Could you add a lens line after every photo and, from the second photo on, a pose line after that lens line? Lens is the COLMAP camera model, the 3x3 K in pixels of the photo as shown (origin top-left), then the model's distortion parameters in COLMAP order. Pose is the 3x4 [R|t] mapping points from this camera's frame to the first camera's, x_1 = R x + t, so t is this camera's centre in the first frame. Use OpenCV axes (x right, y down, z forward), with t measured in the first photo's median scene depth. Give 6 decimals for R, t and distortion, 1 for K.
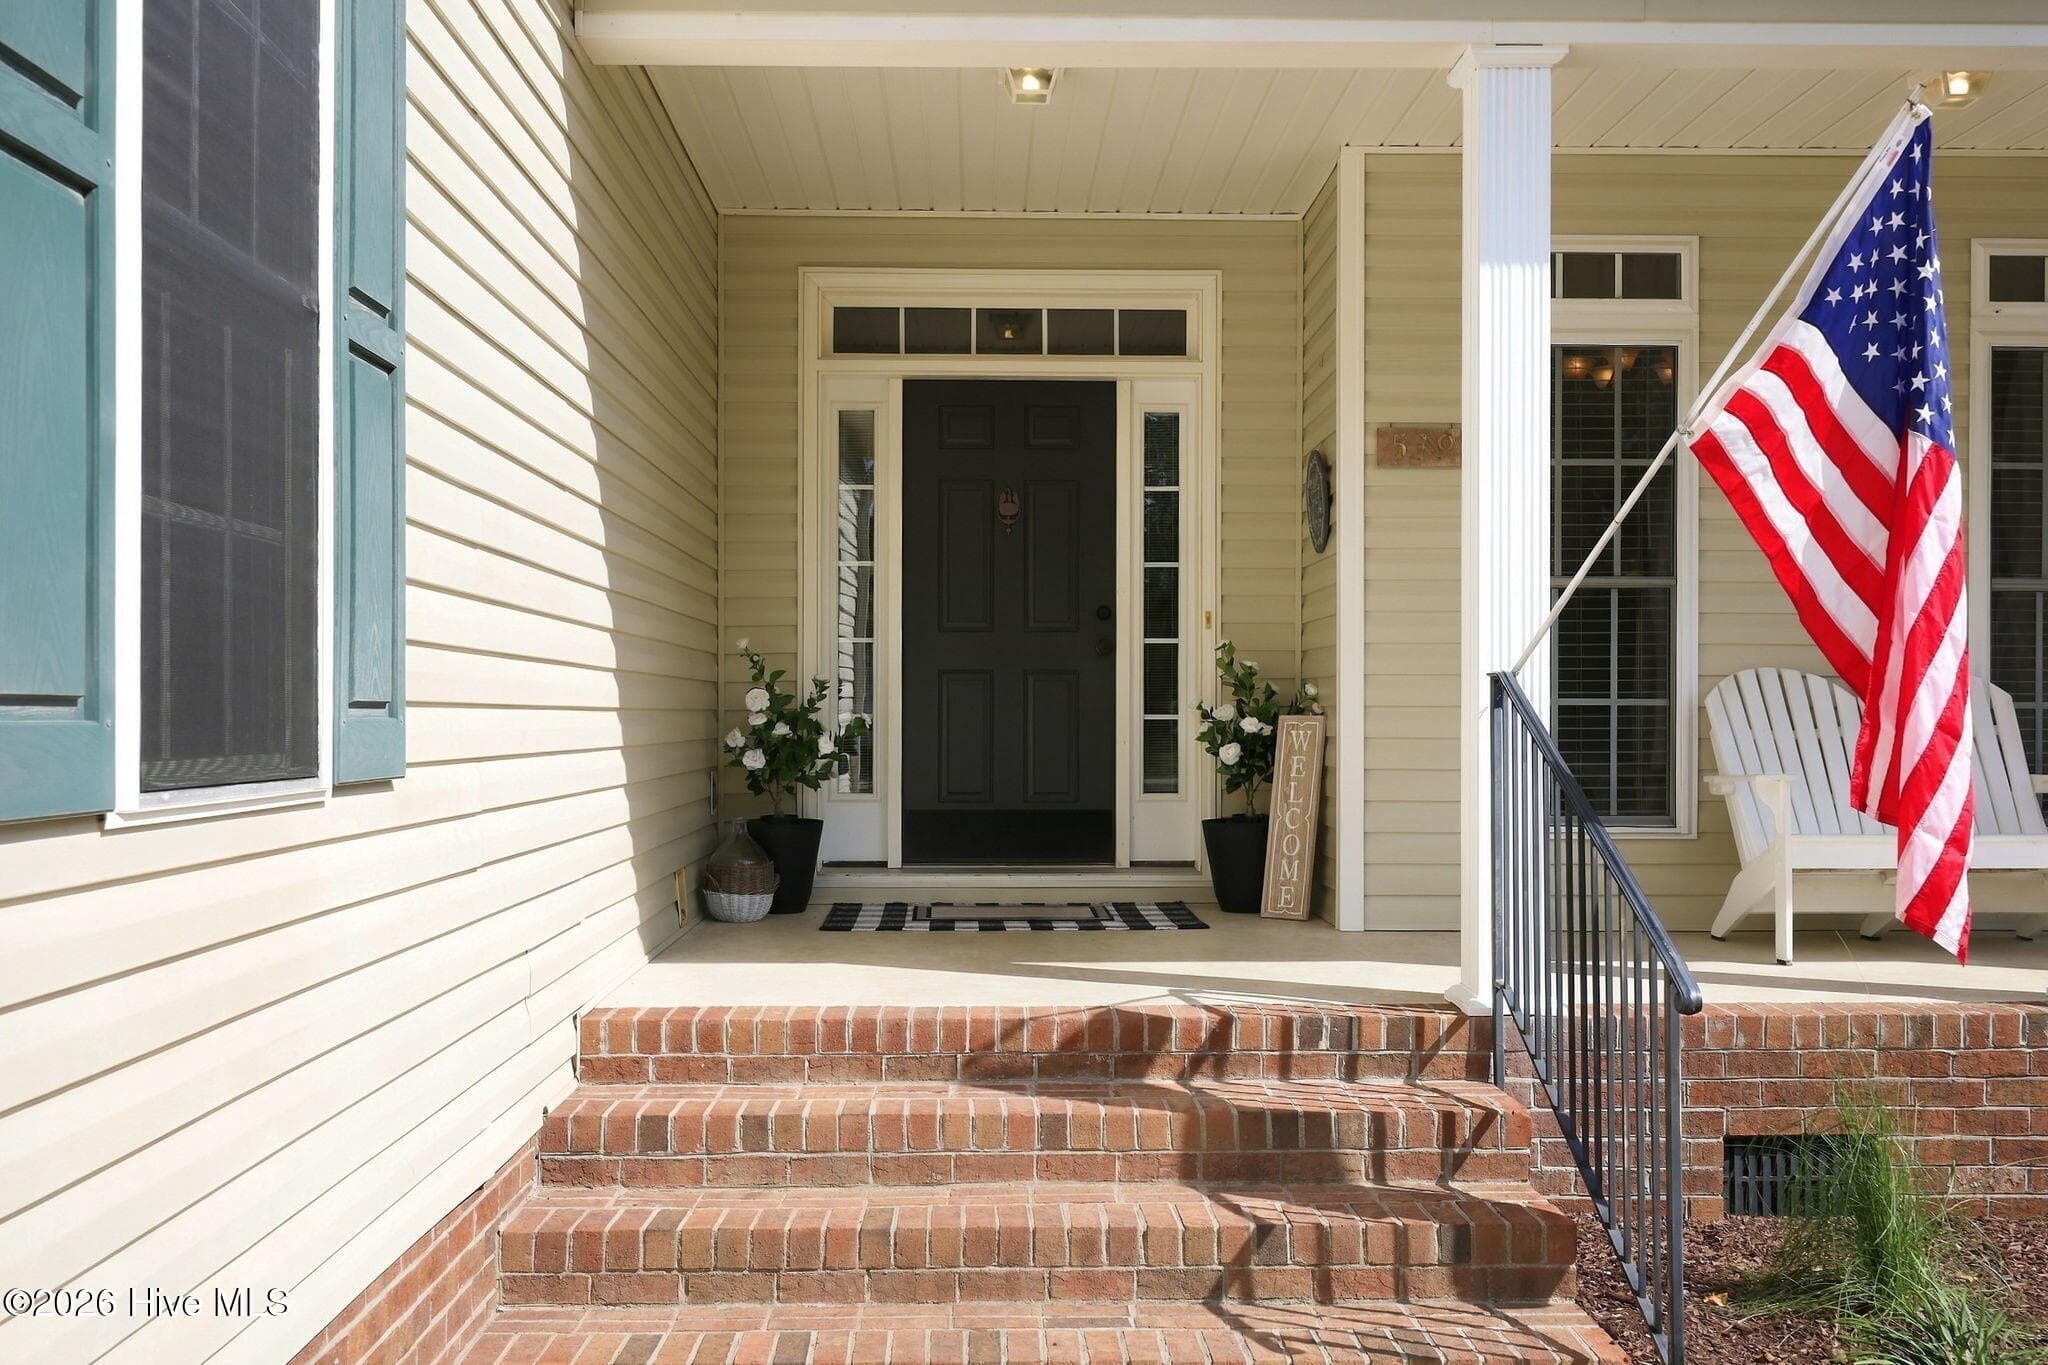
lens RADIAL K [[1851.0, 0, 1033.1], [0, 1851.0, 697.7], [0, 0, 1]] dist [0.015341, -0.011290]
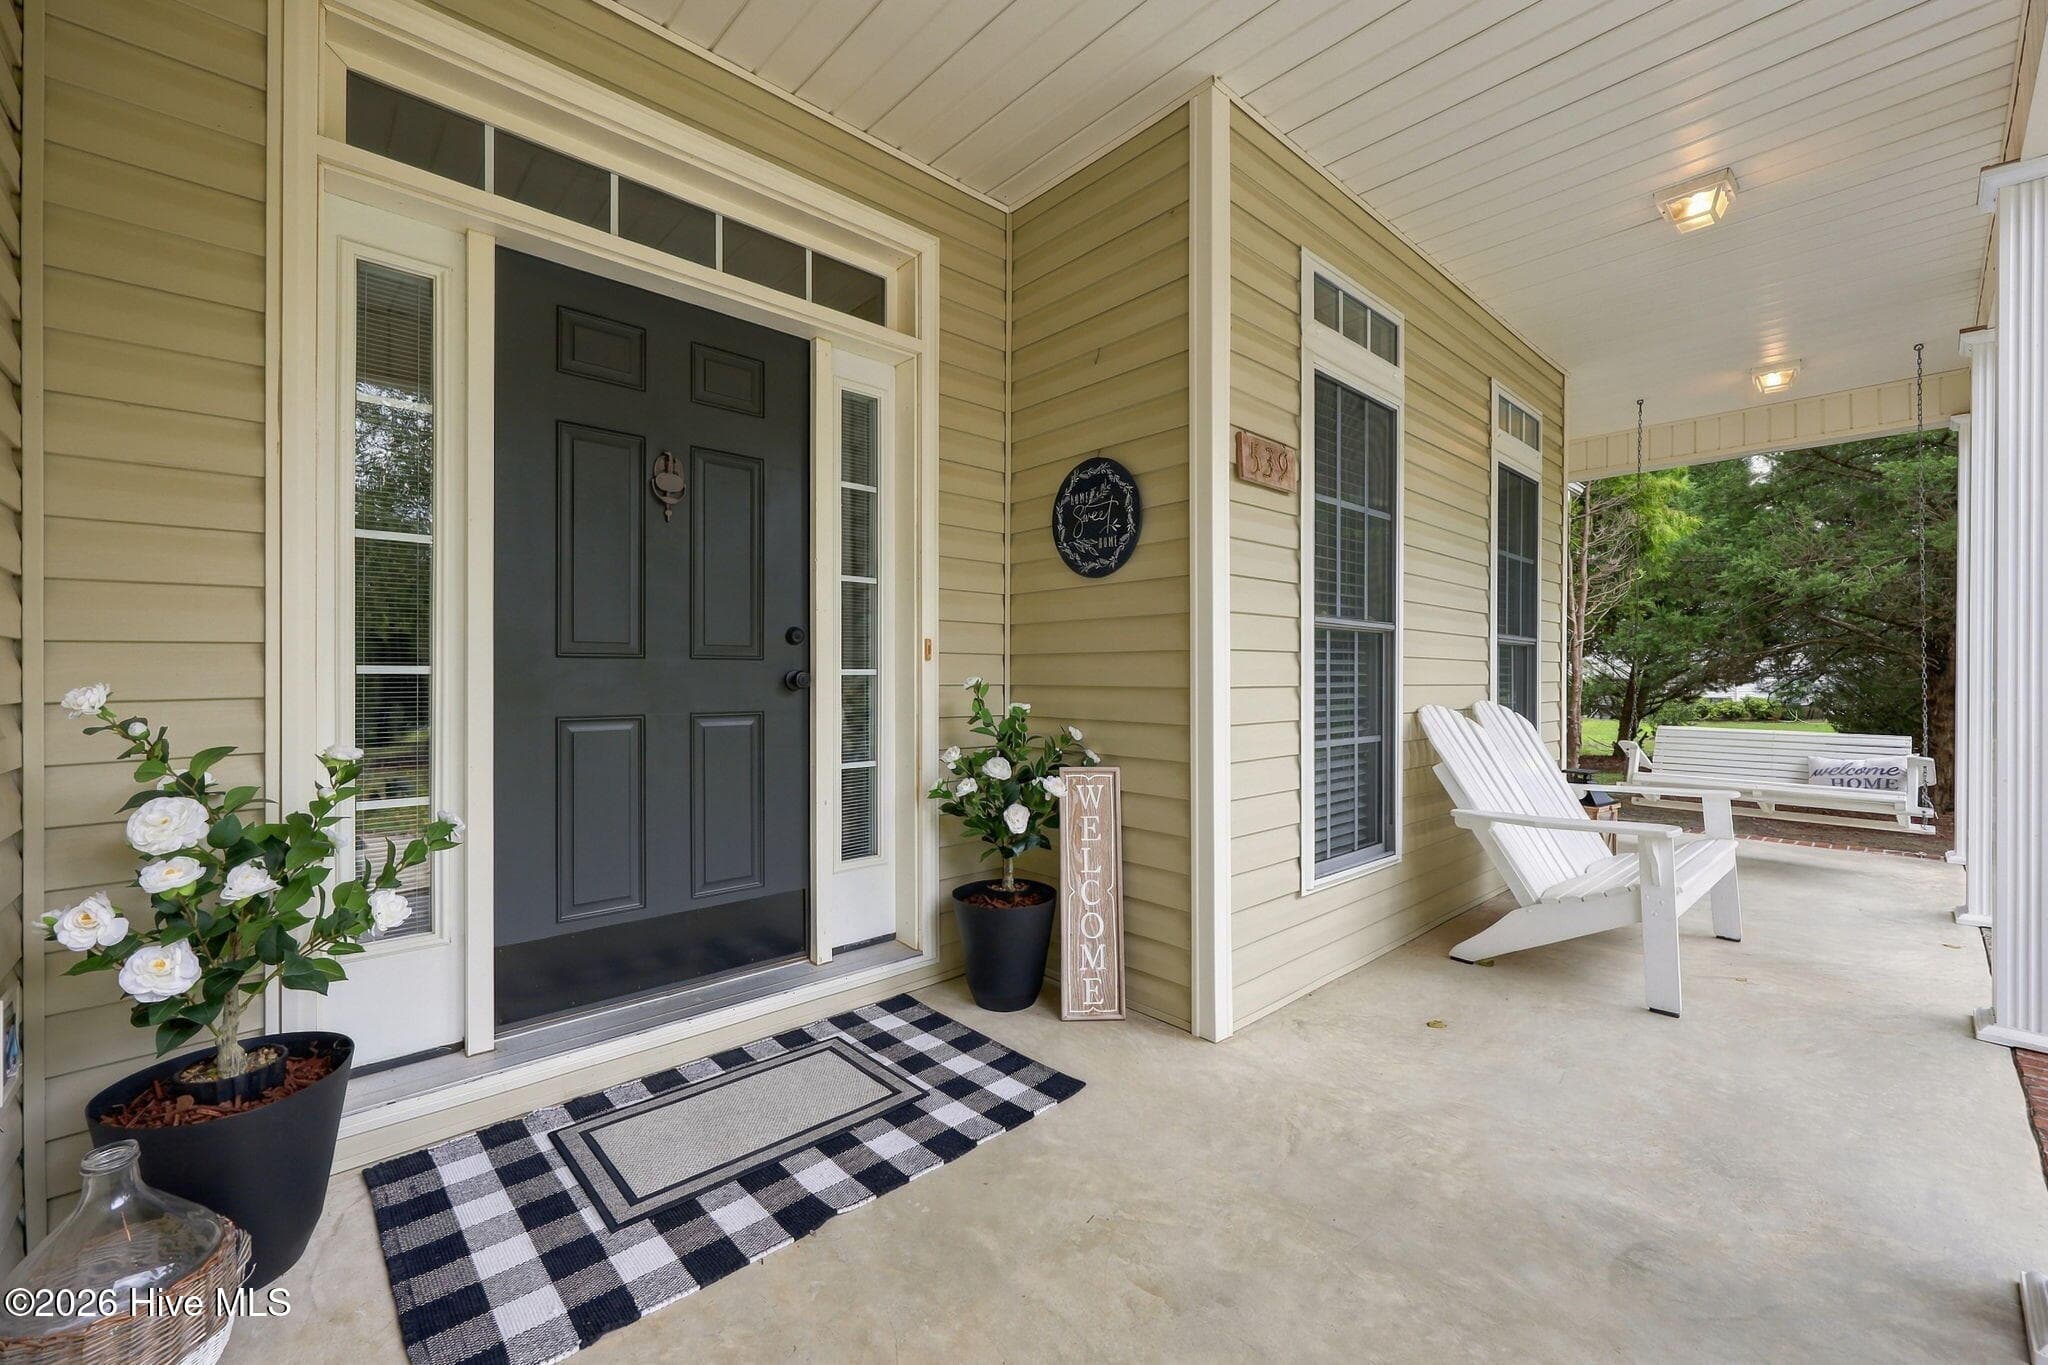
lens RADIAL K [[815.2, 0, 1017.9], [0, 815.2, 687.3], [0, 0, 1]] dist [-0.003756, -0.000148]
pose [[0.760363, -0.009354, 0.649431, -0.114436], [-0.002341, 0.999850, 0.017141, -0.031483], [-0.649494, -0.014554, 0.760227, 0.692526]]
